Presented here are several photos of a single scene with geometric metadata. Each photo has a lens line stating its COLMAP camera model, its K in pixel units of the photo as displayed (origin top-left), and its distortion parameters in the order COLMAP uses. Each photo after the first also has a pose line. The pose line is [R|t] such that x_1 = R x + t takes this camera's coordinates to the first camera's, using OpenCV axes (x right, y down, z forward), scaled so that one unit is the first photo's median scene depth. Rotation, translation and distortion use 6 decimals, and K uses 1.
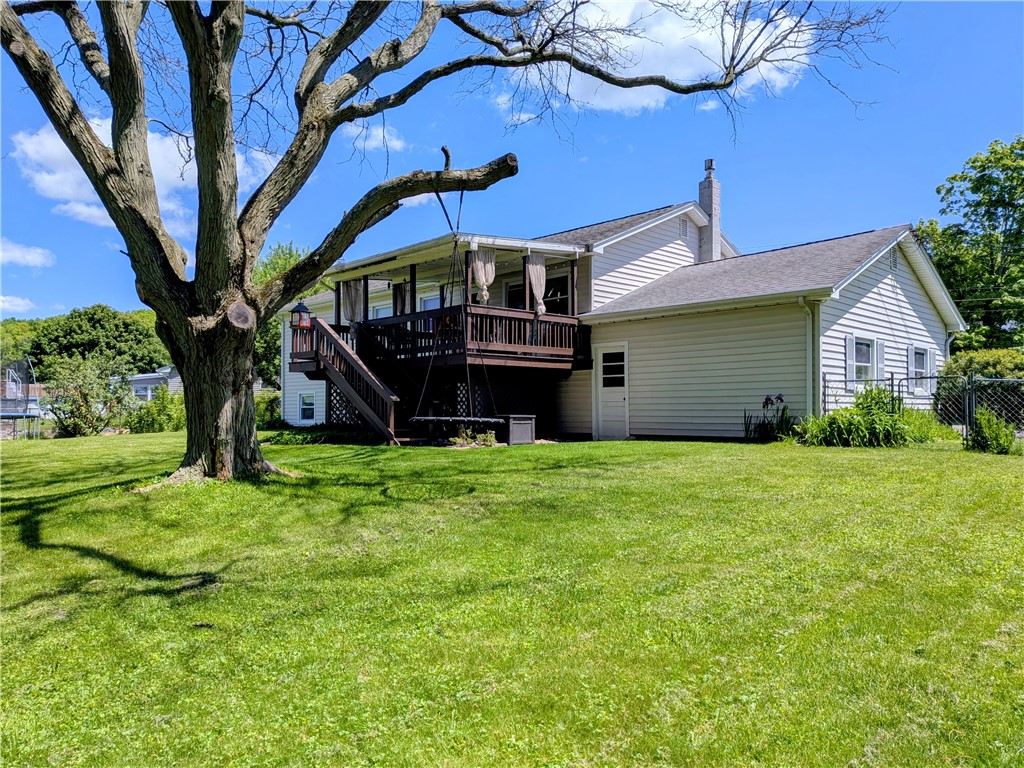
lens RADIAL K [[733.9, 0, 499.4], [0, 733.9, 381.7], [0, 0, 1]] dist [0.085440, -0.128775]
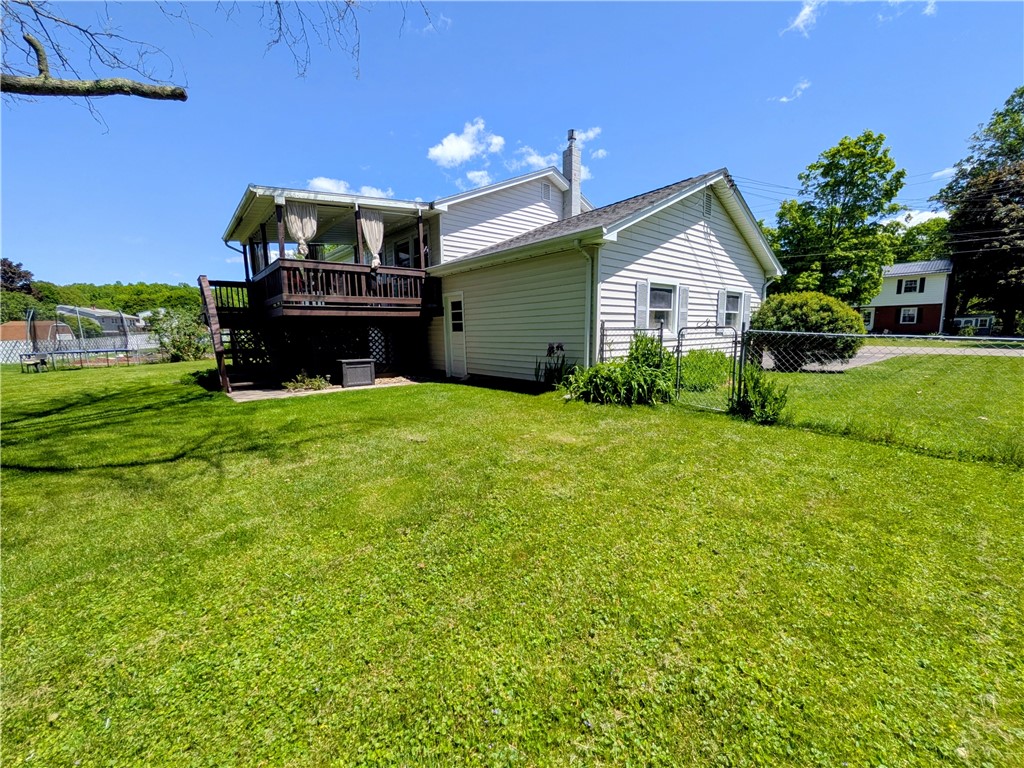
lens RADIAL K [[400.6, 0, 512.0], [0, 400.6, 384.0], [0, 0, 1]] dist [0.001644, 0.000182]
pose [[0.996874, -0.002395, -0.078971, 0.290671], [0.015959, 0.985041, 0.171581, -0.018235], [0.077379, -0.172305, 0.982000, 0.370234]]
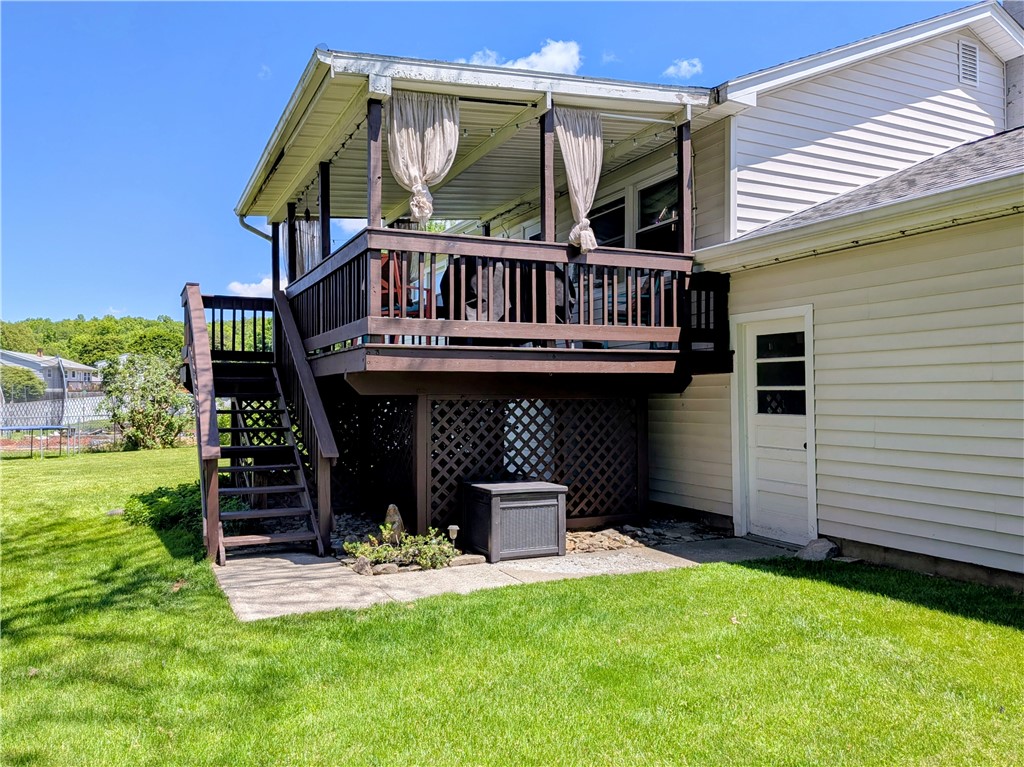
lens RADIAL K [[733.9, 0, 499.4], [0, 733.9, 381.2], [0, 0, 1]] dist [0.085440, -0.128775]
pose [[0.946915, -0.006729, -0.321412, 0.139413], [0.013479, 0.999733, 0.018782, -0.022348], [0.321200, -0.022118, 0.946753, 0.542036]]
